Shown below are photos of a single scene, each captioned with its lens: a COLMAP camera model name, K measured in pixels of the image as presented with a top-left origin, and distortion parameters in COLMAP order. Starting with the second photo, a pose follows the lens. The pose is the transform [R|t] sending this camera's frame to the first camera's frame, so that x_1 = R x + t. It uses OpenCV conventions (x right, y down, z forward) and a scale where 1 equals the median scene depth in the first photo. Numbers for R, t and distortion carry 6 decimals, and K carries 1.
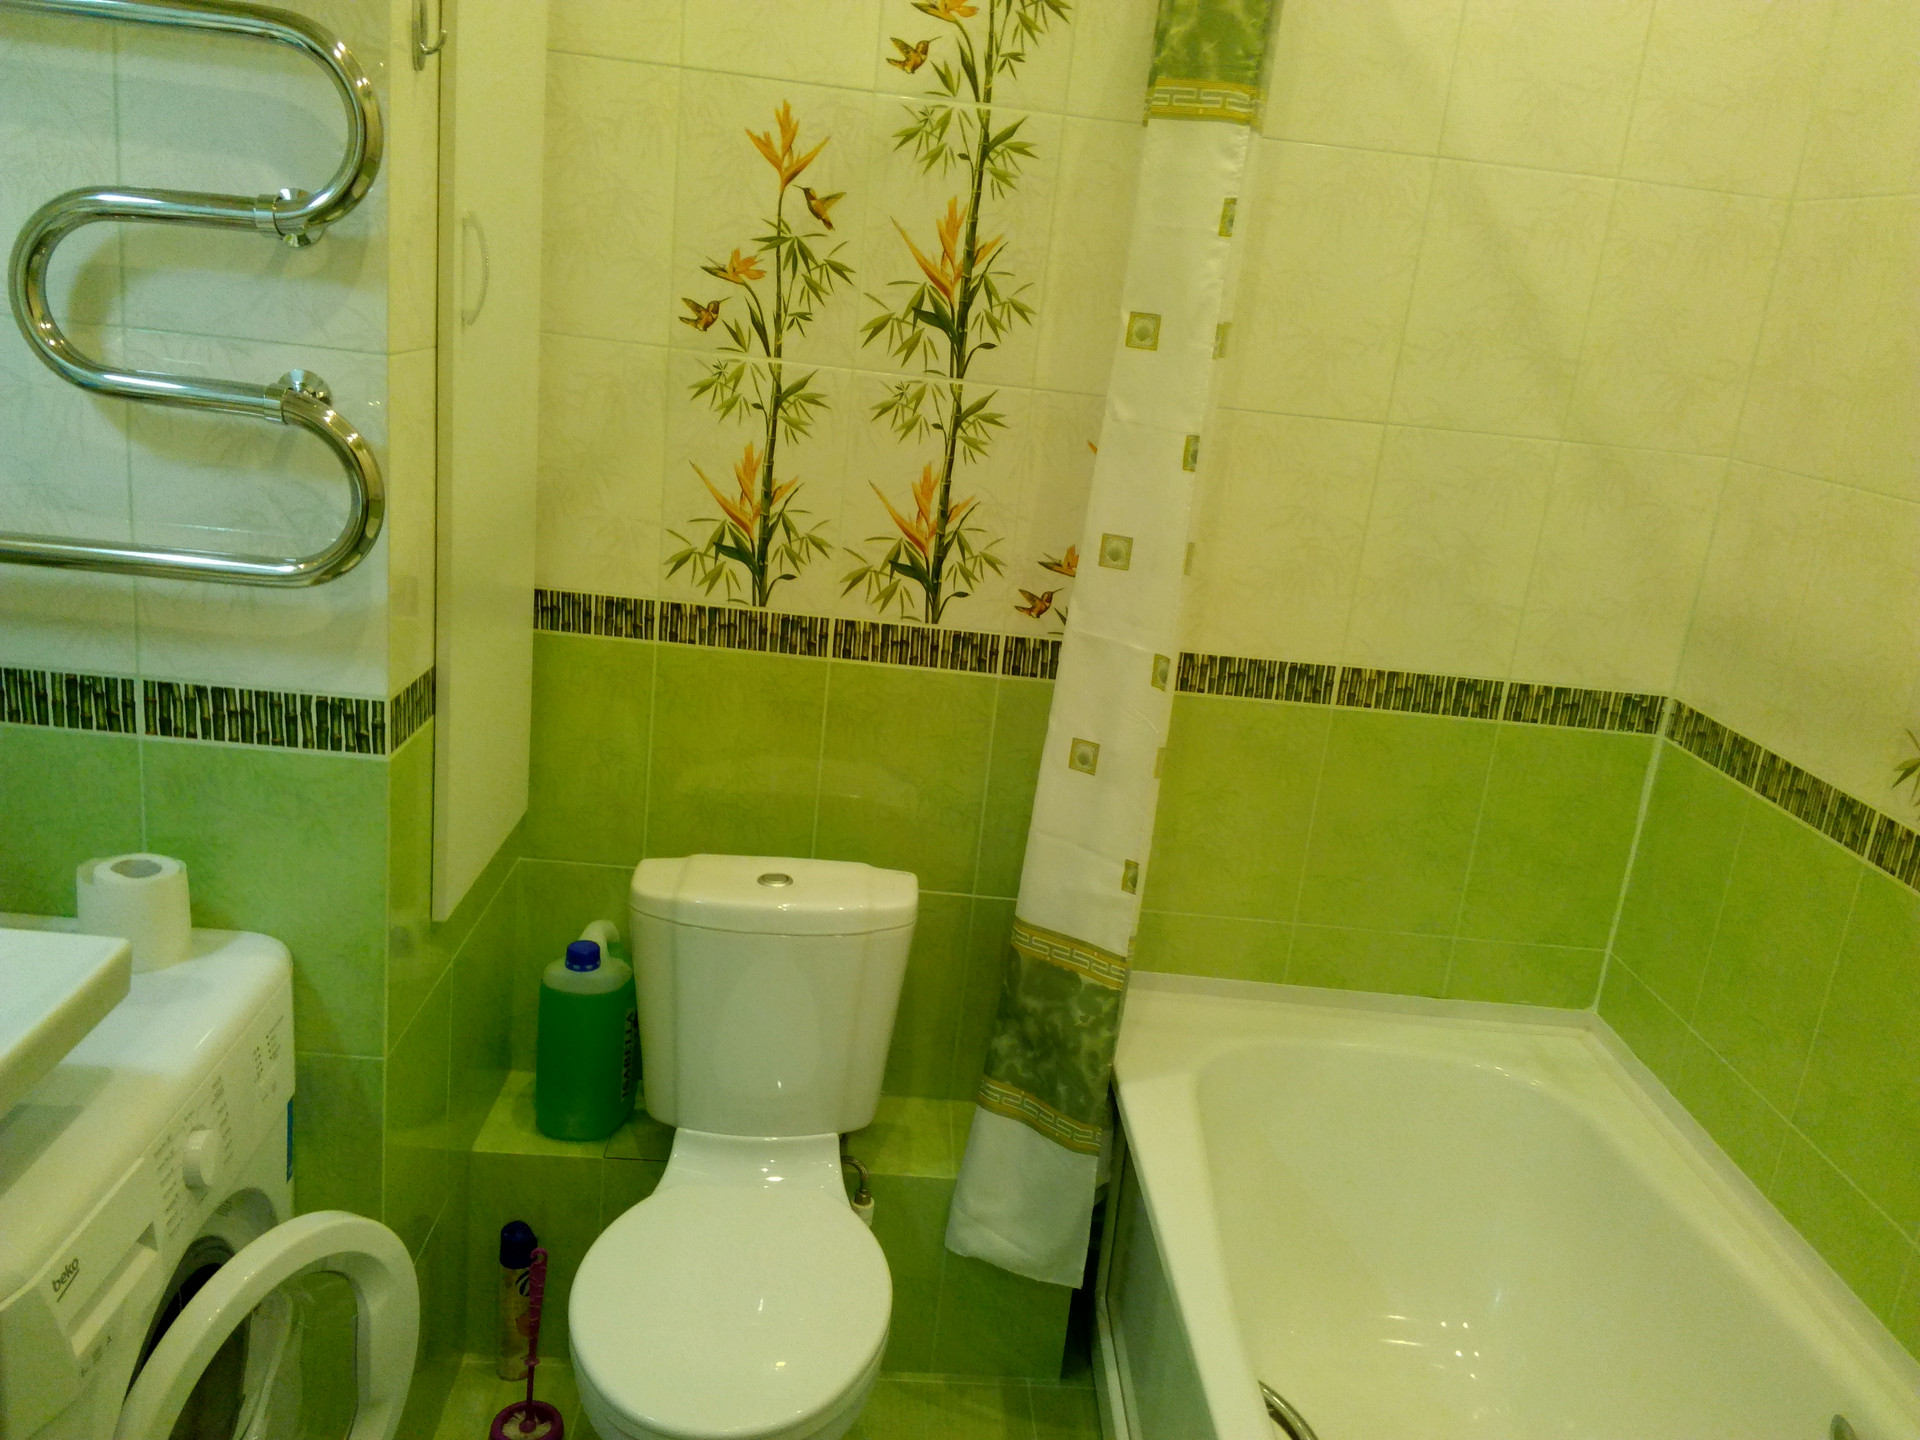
lens RADIAL K [[1528.3, 0, 971.1], [0, 1528.3, 717.3], [0, 0, 1]] dist [0.143307, -0.210358]
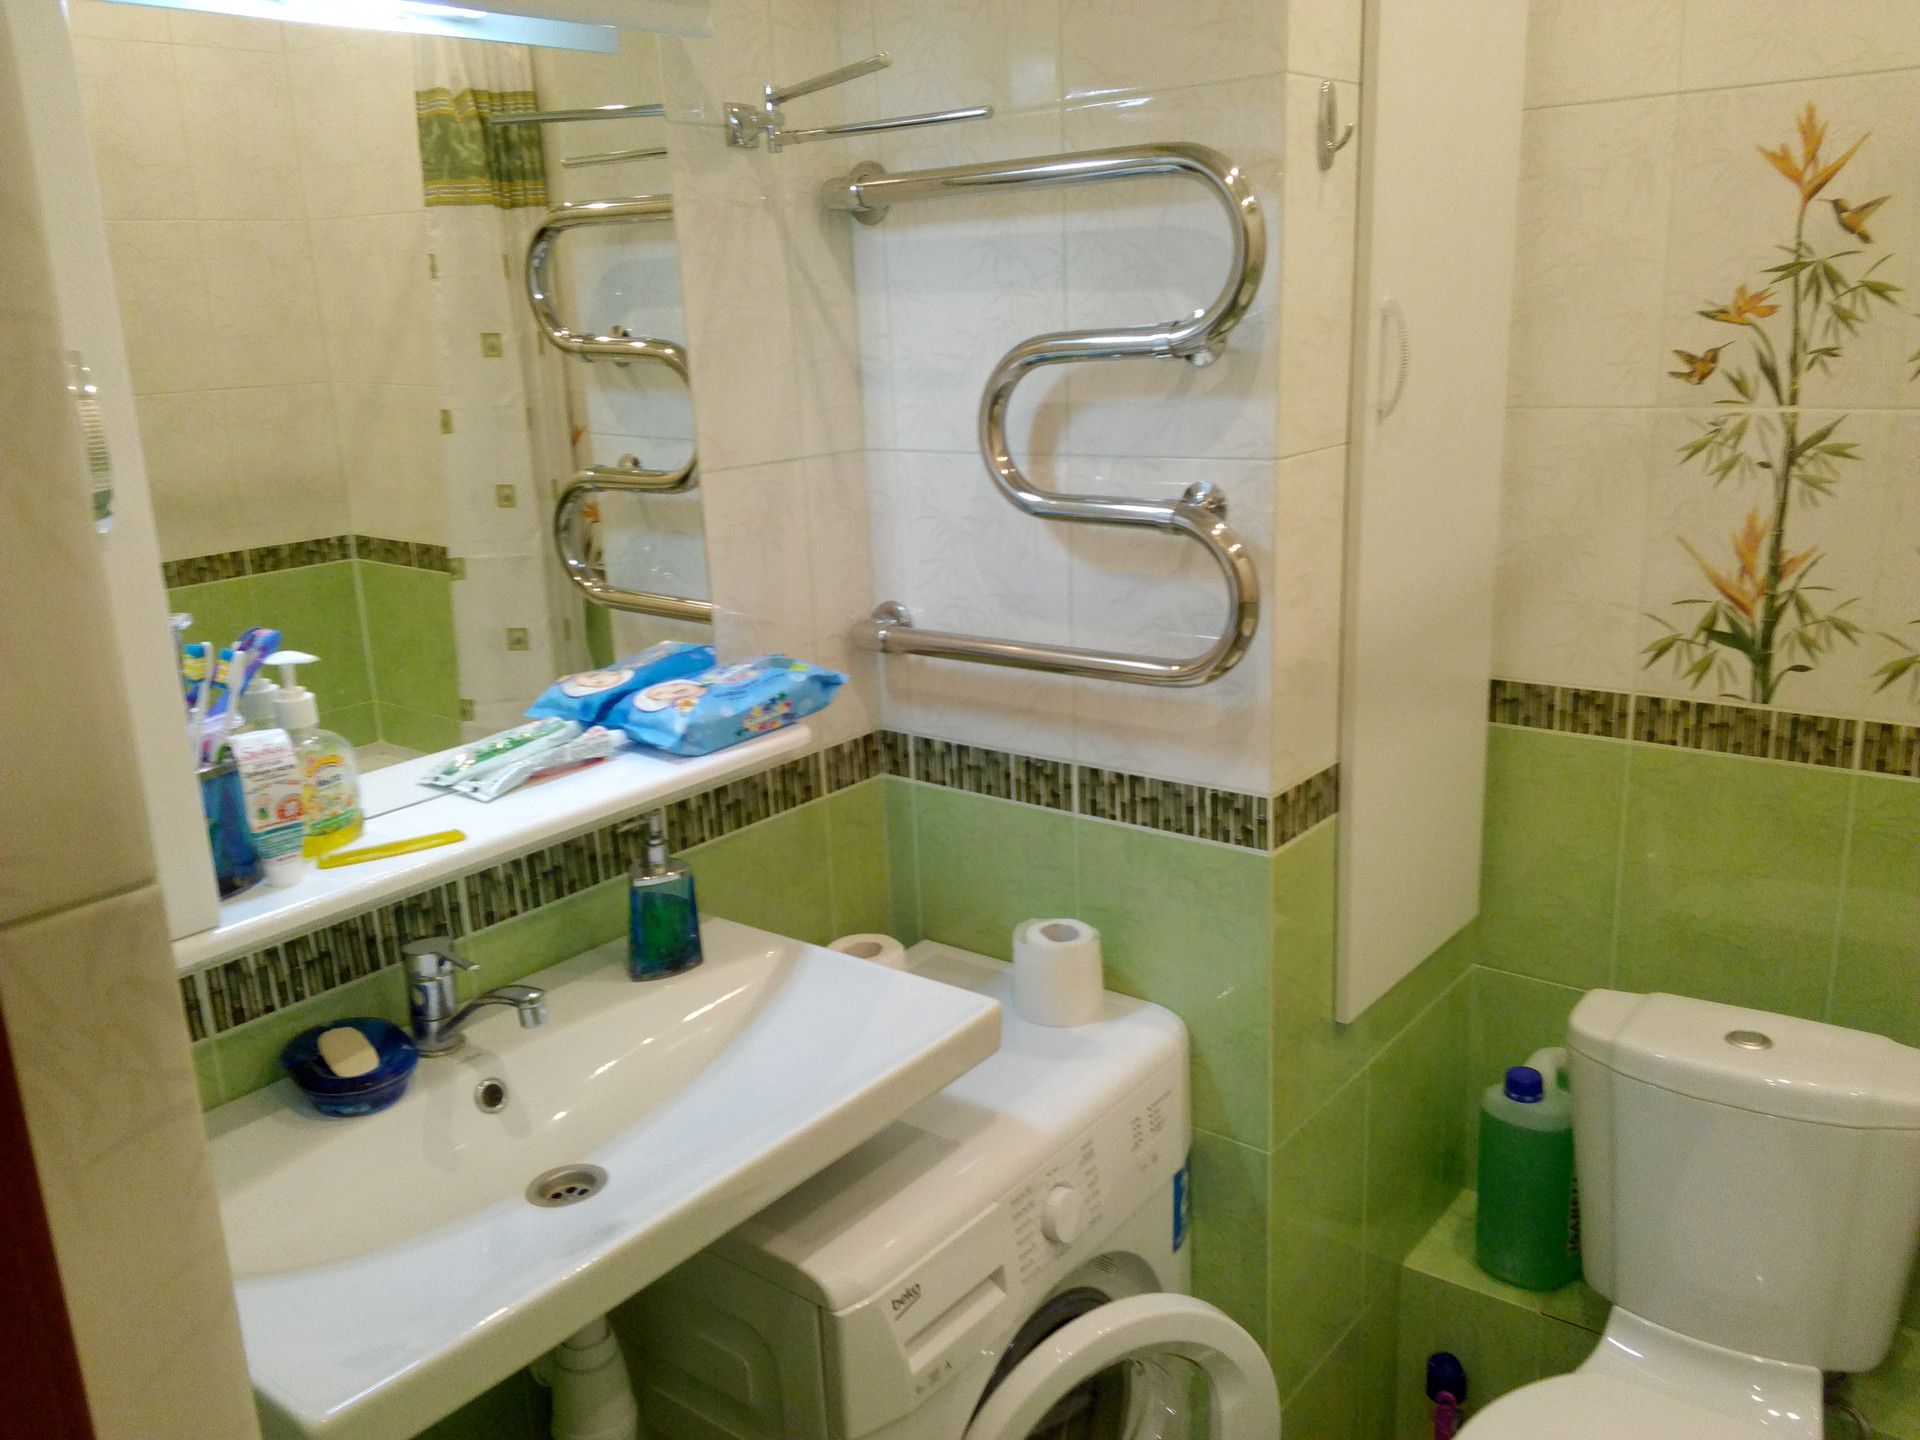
lens RADIAL K [[1528.3, 0, 971.1], [0, 1528.3, 717.3], [0, 0, 1]] dist [0.143307, -0.210358]
pose [[0.750076, 0.032831, -0.660536, 0.107417], [-0.059517, 0.998065, -0.017978, -0.026164], [0.658668, 0.052798, 0.750579, 0.093325]]
